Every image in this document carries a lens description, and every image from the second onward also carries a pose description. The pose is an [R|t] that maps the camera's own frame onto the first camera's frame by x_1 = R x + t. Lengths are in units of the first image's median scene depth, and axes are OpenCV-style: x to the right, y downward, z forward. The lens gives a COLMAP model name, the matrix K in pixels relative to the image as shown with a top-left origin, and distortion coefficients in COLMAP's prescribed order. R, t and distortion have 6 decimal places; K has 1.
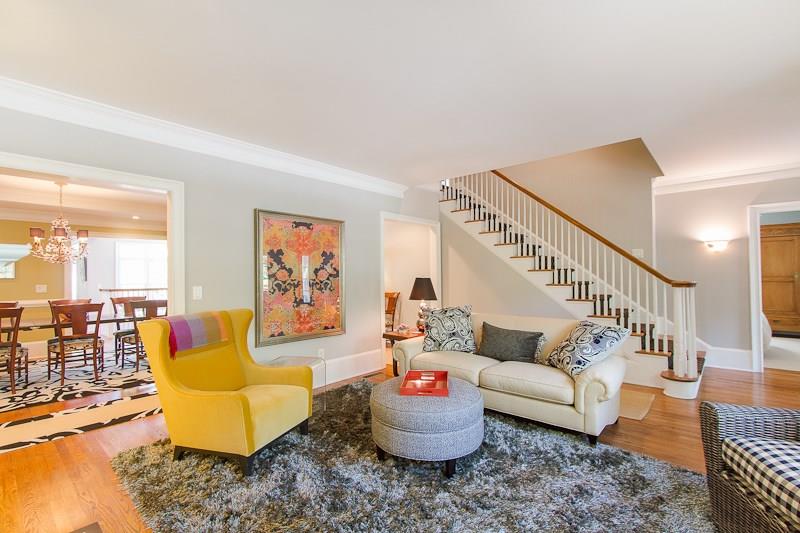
lens RADIAL K [[365.5, 0, 402.9], [0, 365.5, 274.2], [0, 0, 1]] dist [0.003859, 0.000353]
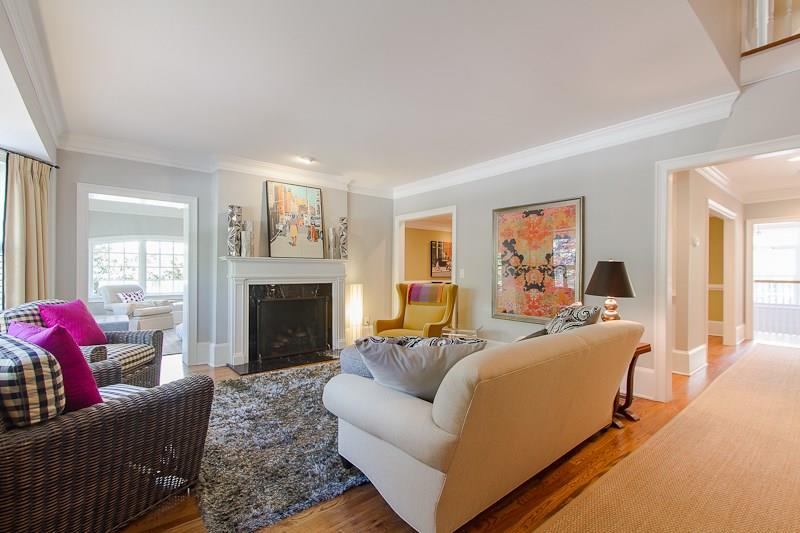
lens RADIAL K [[365.5, 0, 400.2], [0, 365.5, 271.5], [0, 0, 1]] dist [0.003859, 0.000353]
pose [[-0.155876, 0.008964, -0.987736, 0.835116], [0.000413, 0.999959, 0.009010, 0.023518], [0.987777, 0.000997, -0.155873, 0.803174]]
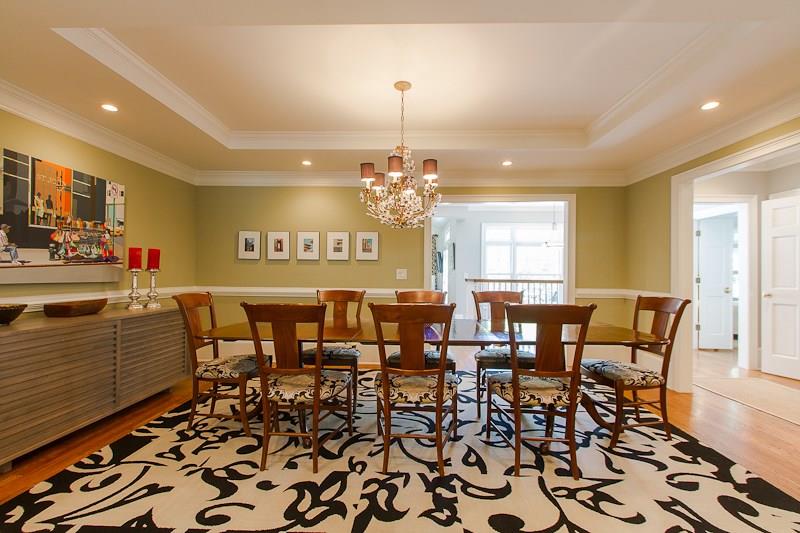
lens RADIAL K [[365.5, 0, 400.9], [0, 365.5, 270.0], [0, 0, 1]] dist [0.003859, 0.000353]
pose [[0.634073, 0.009135, -0.773219, -0.619037], [-0.010994, 0.999936, 0.002798, 0.044082], [0.773195, 0.006726, 0.634133, 0.800152]]
